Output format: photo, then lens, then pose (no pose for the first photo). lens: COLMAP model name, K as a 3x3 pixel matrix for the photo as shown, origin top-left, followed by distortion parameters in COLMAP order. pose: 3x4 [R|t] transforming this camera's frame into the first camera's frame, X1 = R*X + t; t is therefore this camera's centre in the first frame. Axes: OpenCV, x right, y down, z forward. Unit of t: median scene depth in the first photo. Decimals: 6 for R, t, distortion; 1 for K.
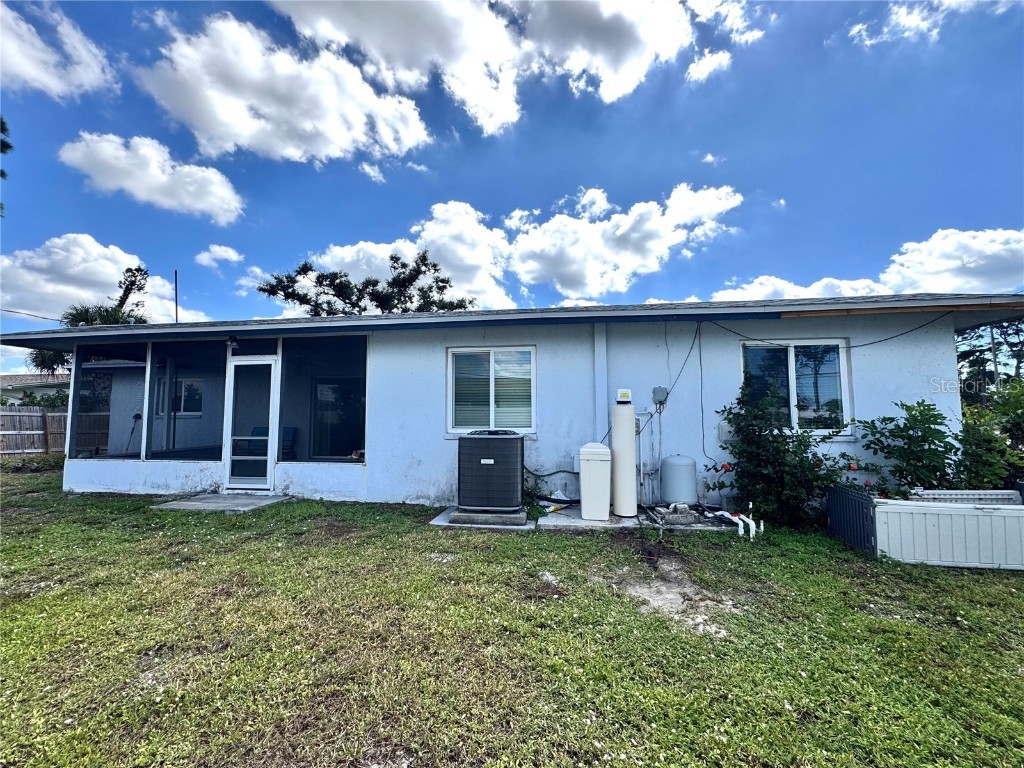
lens RADIAL K [[404.3, 0, 512.0], [0, 404.3, 384.0], [0, 0, 1]] dist [-0.000171, 0.000046]
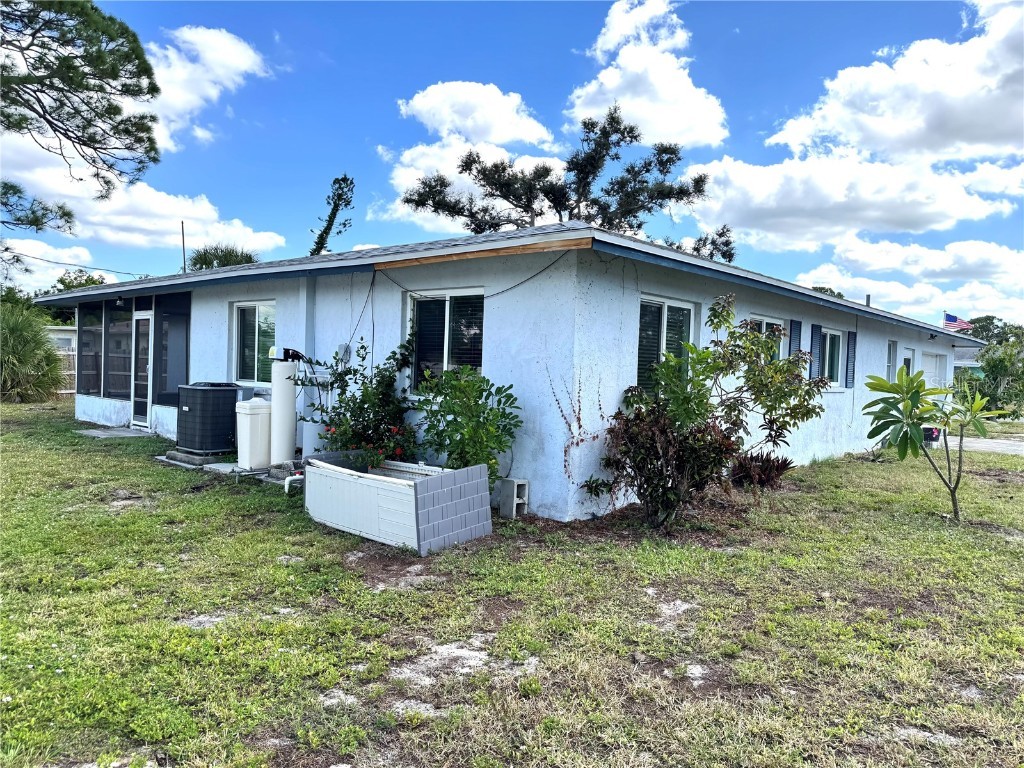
lens RADIAL K [[720.2, 0, 512.0], [0, 720.2, 384.0], [0, 0, 1]] dist [0.076553, -0.099513]
pose [[0.829363, 0.043978, -0.556976, 0.294113], [0.004158, 0.996384, 0.084864, -0.007666], [0.558694, -0.072699, 0.826181, -0.028059]]
